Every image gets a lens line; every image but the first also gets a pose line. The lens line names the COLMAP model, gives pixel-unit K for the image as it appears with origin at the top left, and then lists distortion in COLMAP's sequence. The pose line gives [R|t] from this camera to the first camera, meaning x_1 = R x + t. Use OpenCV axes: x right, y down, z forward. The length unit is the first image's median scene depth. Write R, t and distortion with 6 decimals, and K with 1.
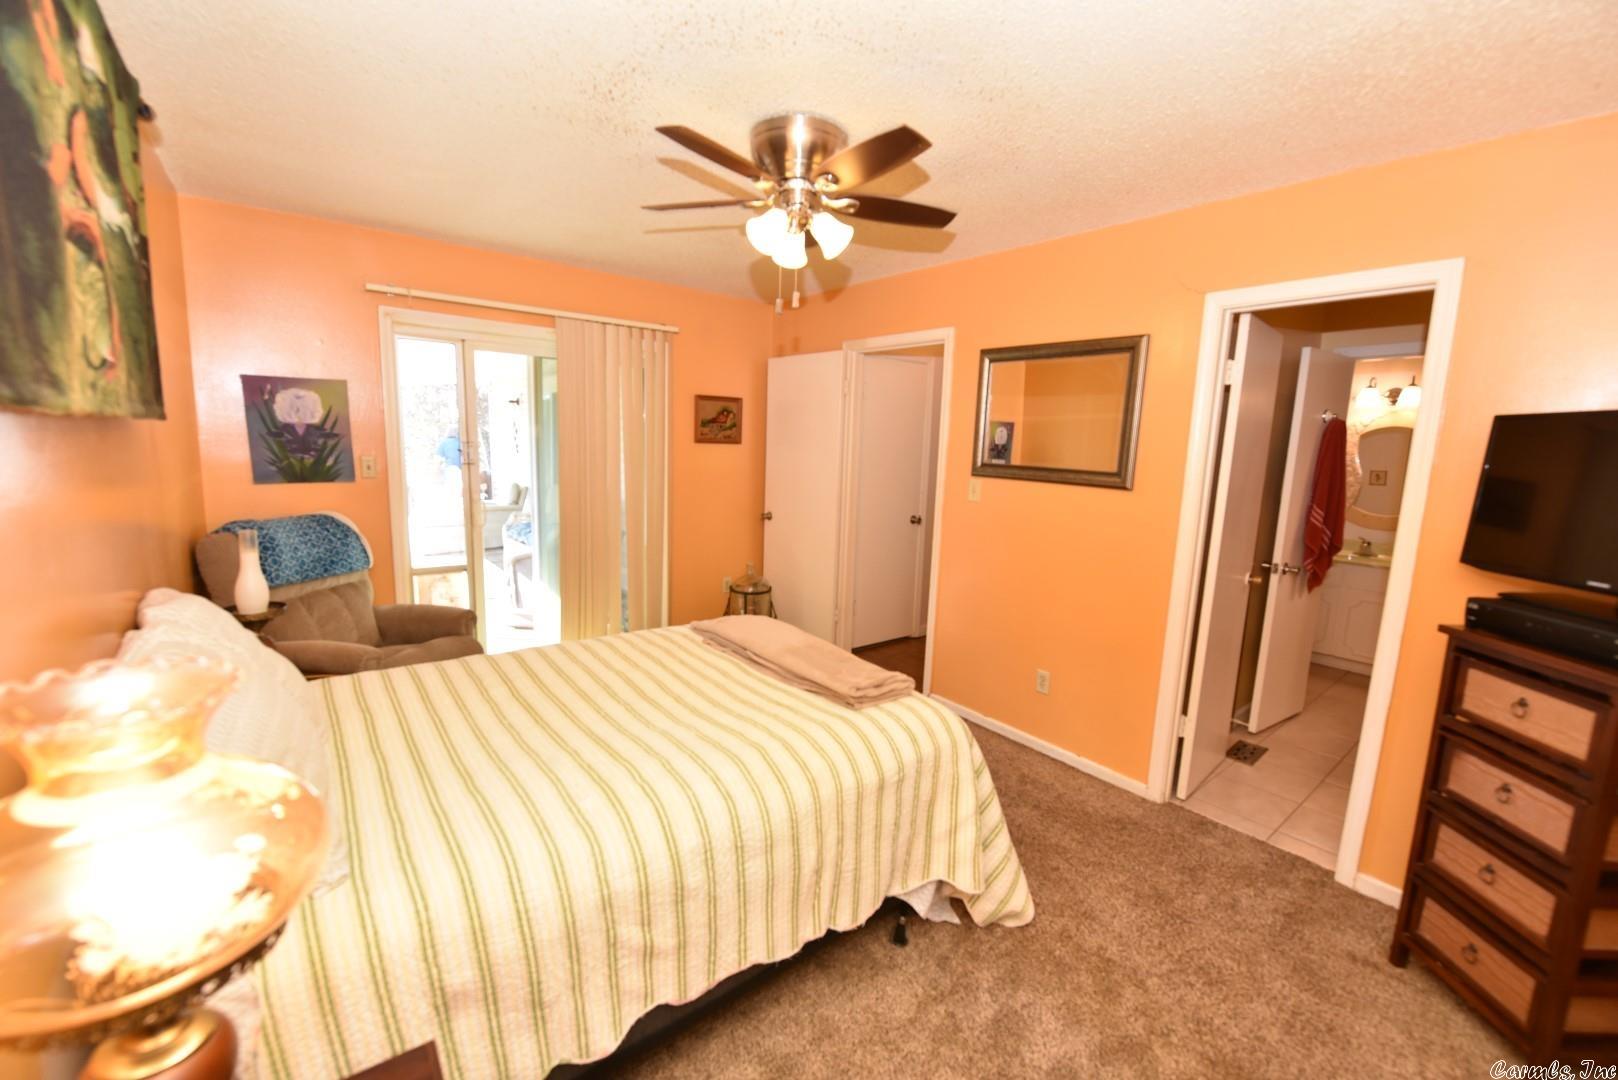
lens RADIAL K [[651.7, 0, 809.4], [0, 651.7, 545.8], [0, 0, 1]] dist [-0.013494, -0.002153]
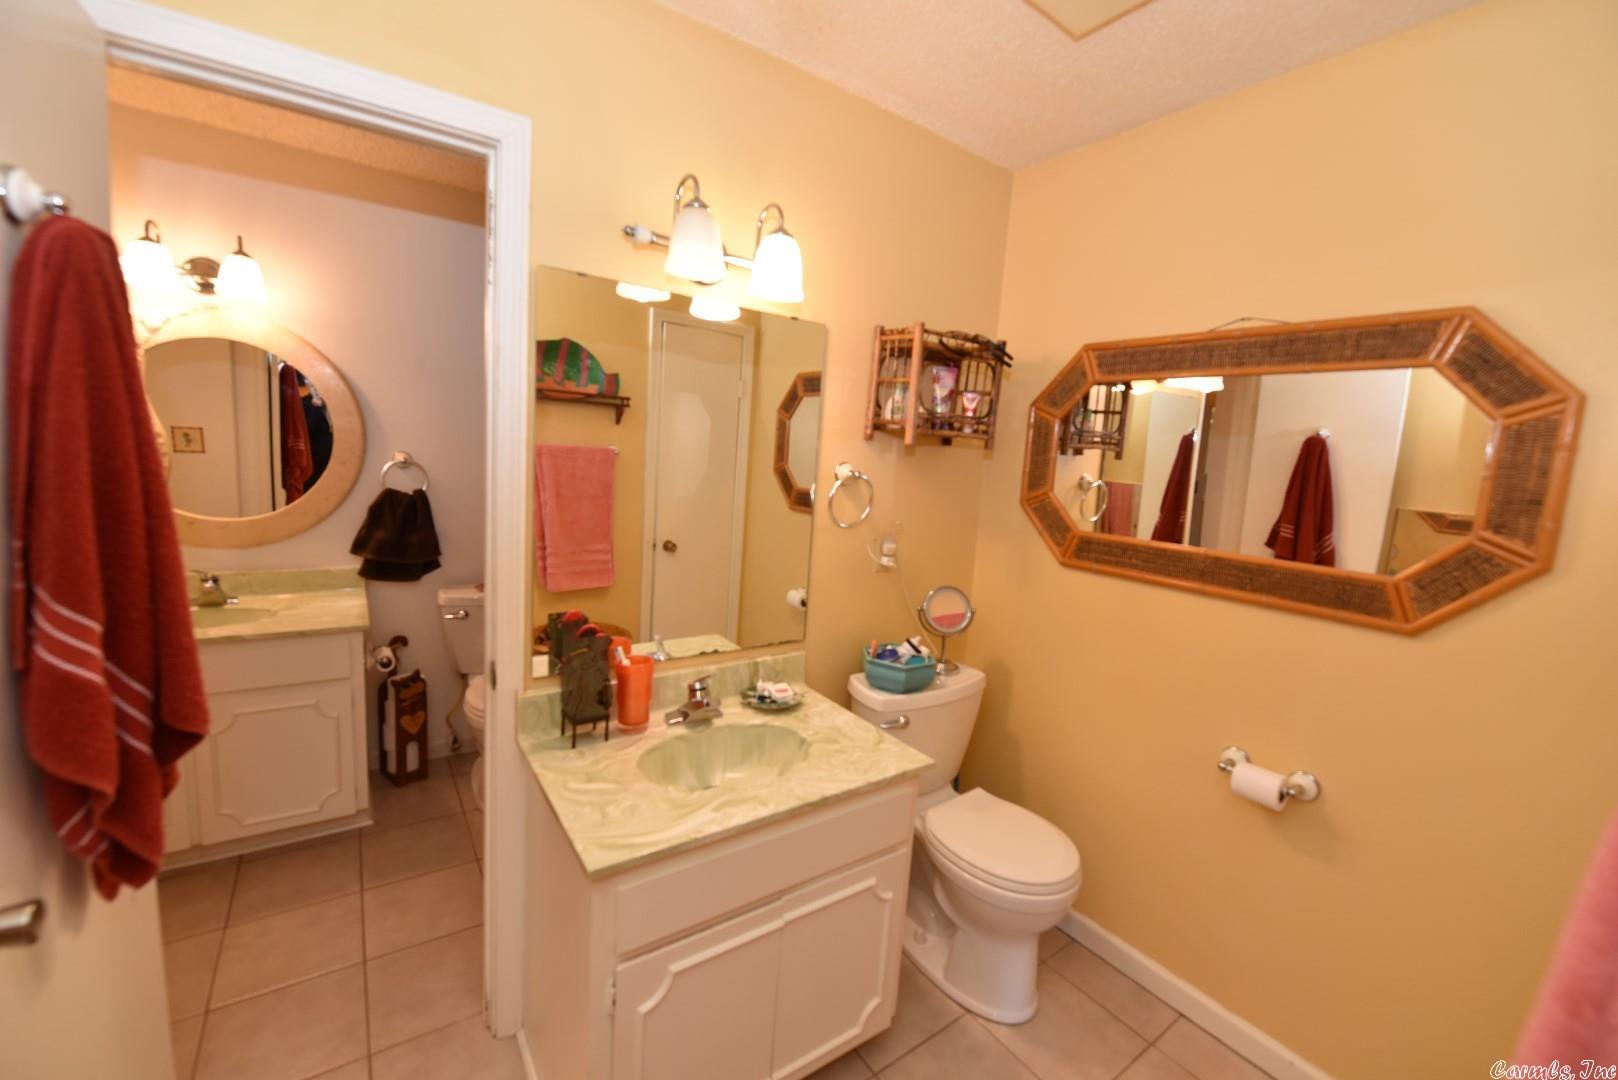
lens RADIAL K [[651.7, 0, 811.0], [0, 651.7, 536.7], [0, 0, 1]] dist [-0.013494, -0.002153]
pose [[0.056042, -0.154006, 0.986479, 0.444819], [0.092707, 0.984566, 0.148440, -0.070397], [-0.994115, 0.083135, 0.069455, 0.547635]]
